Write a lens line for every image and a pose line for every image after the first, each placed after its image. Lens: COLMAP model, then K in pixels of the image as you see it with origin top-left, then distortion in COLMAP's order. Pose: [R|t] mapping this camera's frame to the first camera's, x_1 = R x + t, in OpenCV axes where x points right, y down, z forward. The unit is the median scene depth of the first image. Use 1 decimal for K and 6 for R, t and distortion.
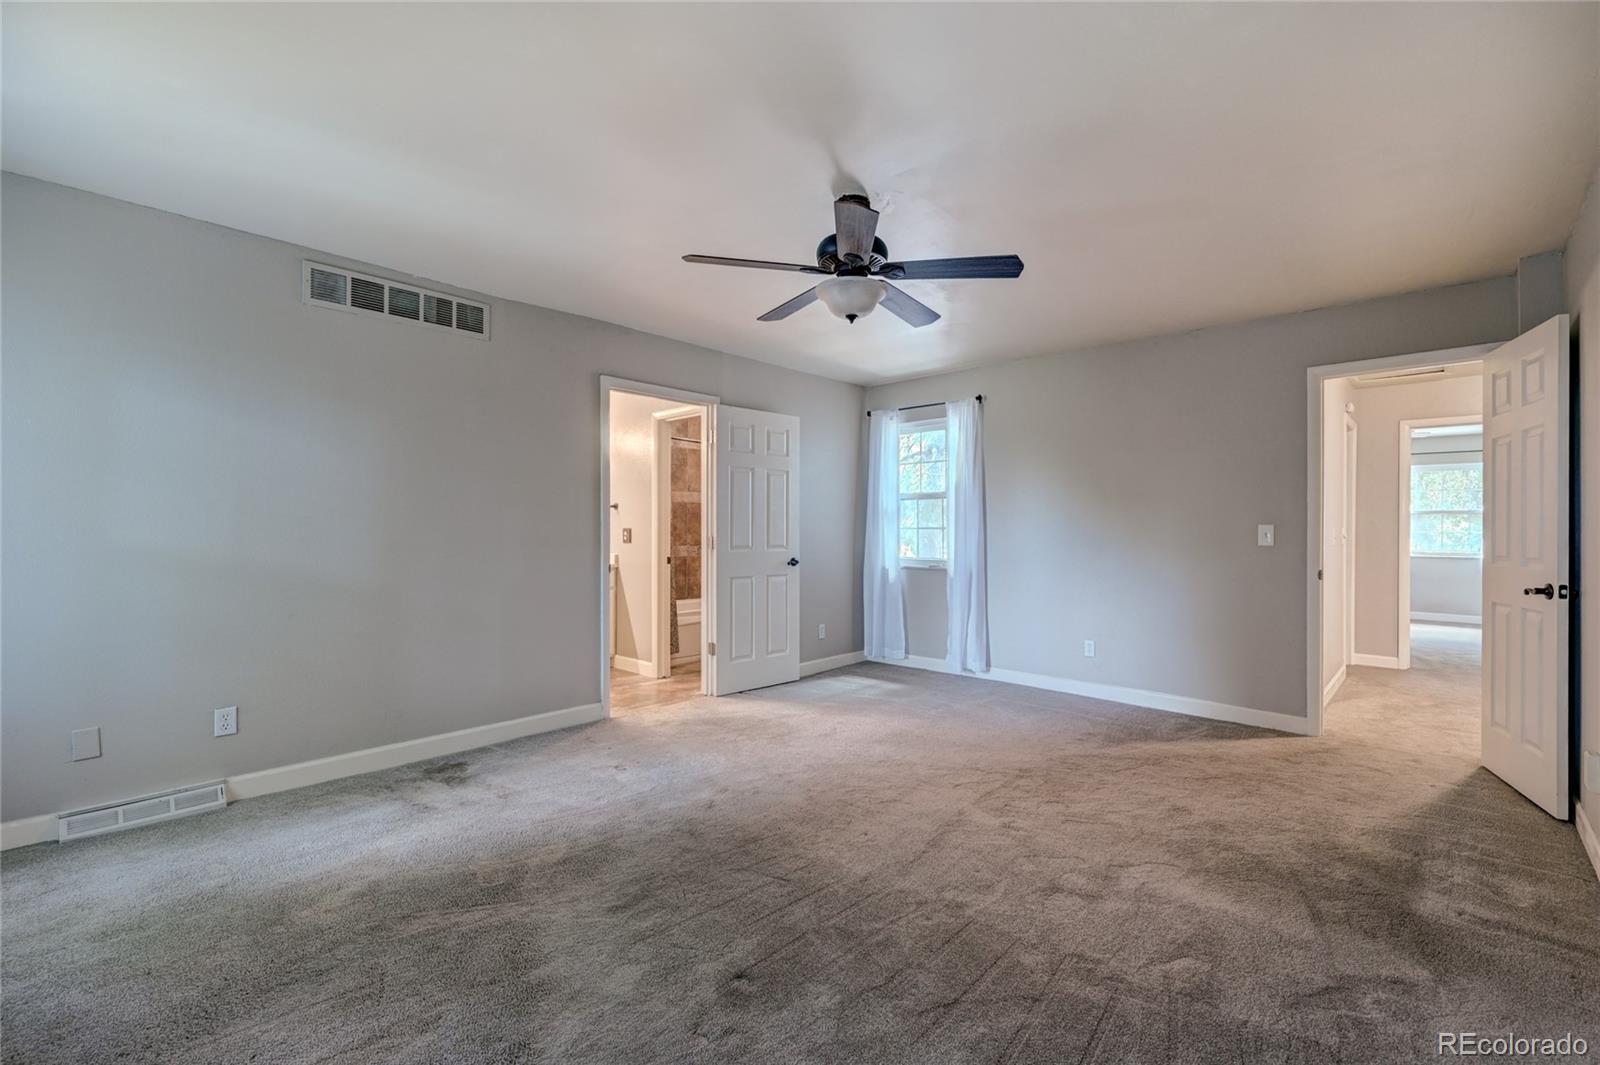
lens RADIAL K [[690.9, 0, 826.1], [0, 690.9, 540.8], [0, 0, 1]] dist [-0.000519, -0.000148]
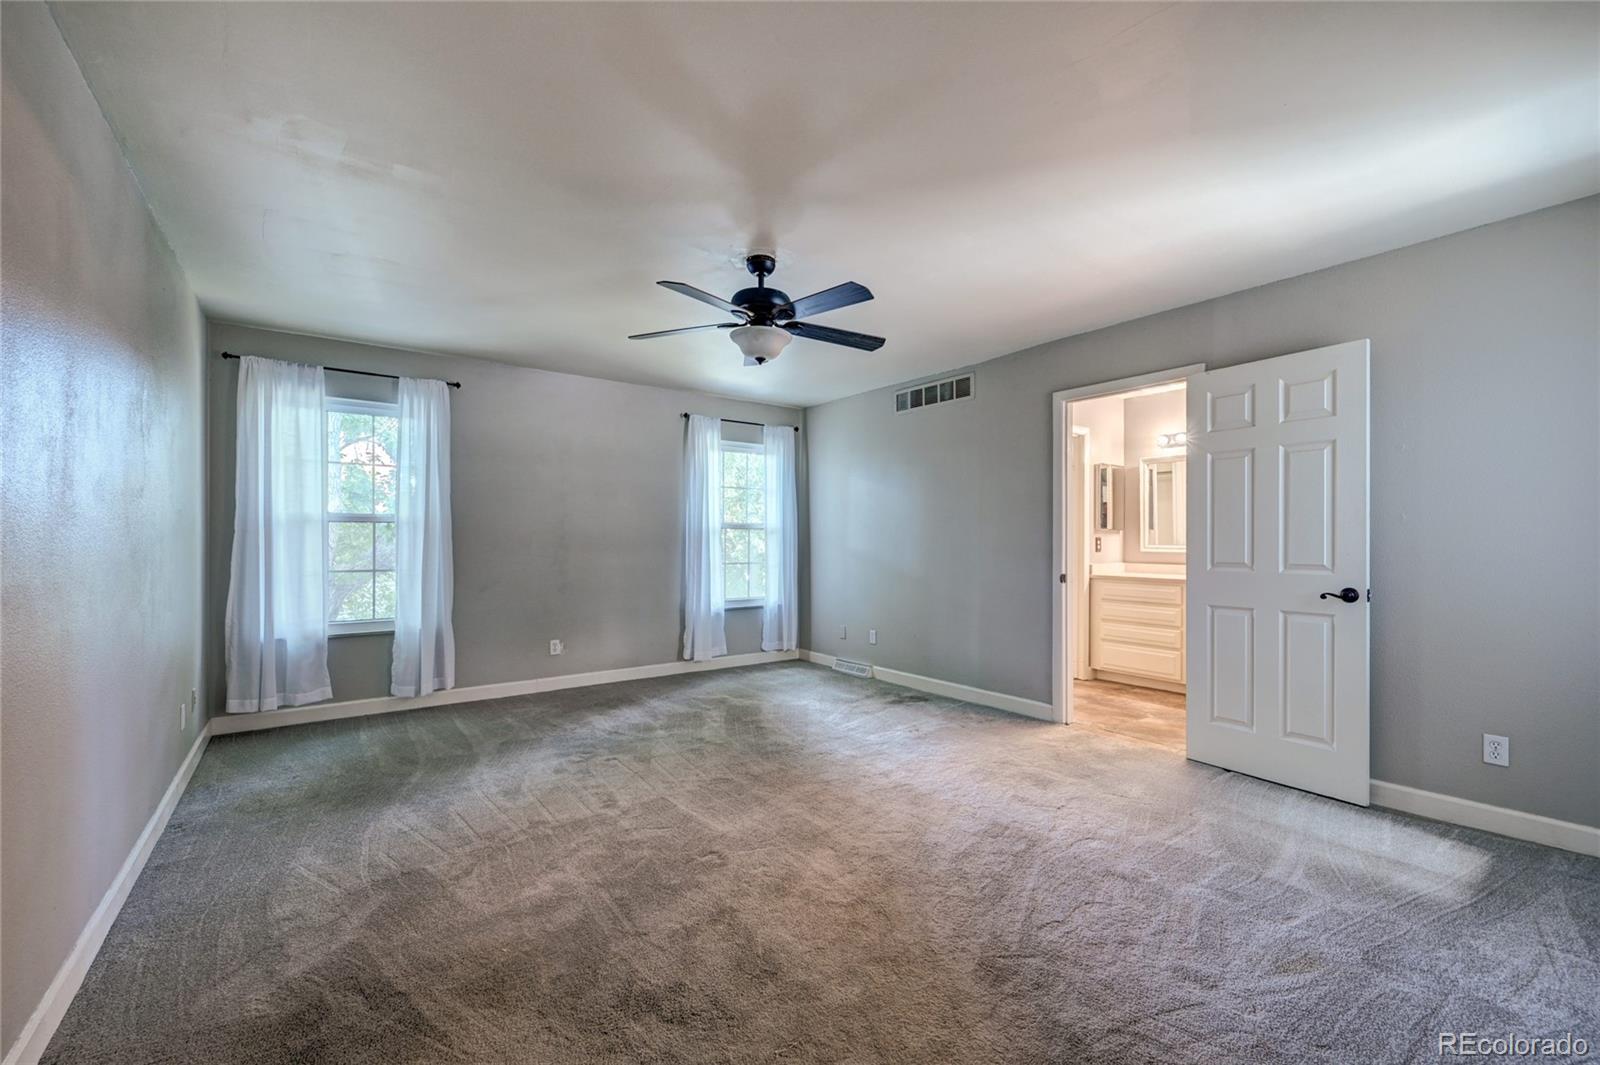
lens RADIAL K [[641.2, 0, 811.5], [0, 641.2, 538.7], [0, 0, 1]] dist [-0.001149, -0.000136]
pose [[-0.180805, -0.006857, -0.983495, 0.839831], [-0.017522, 0.999839, -0.003750, -0.010062], [0.983363, 0.016555, -0.180896, 0.982592]]
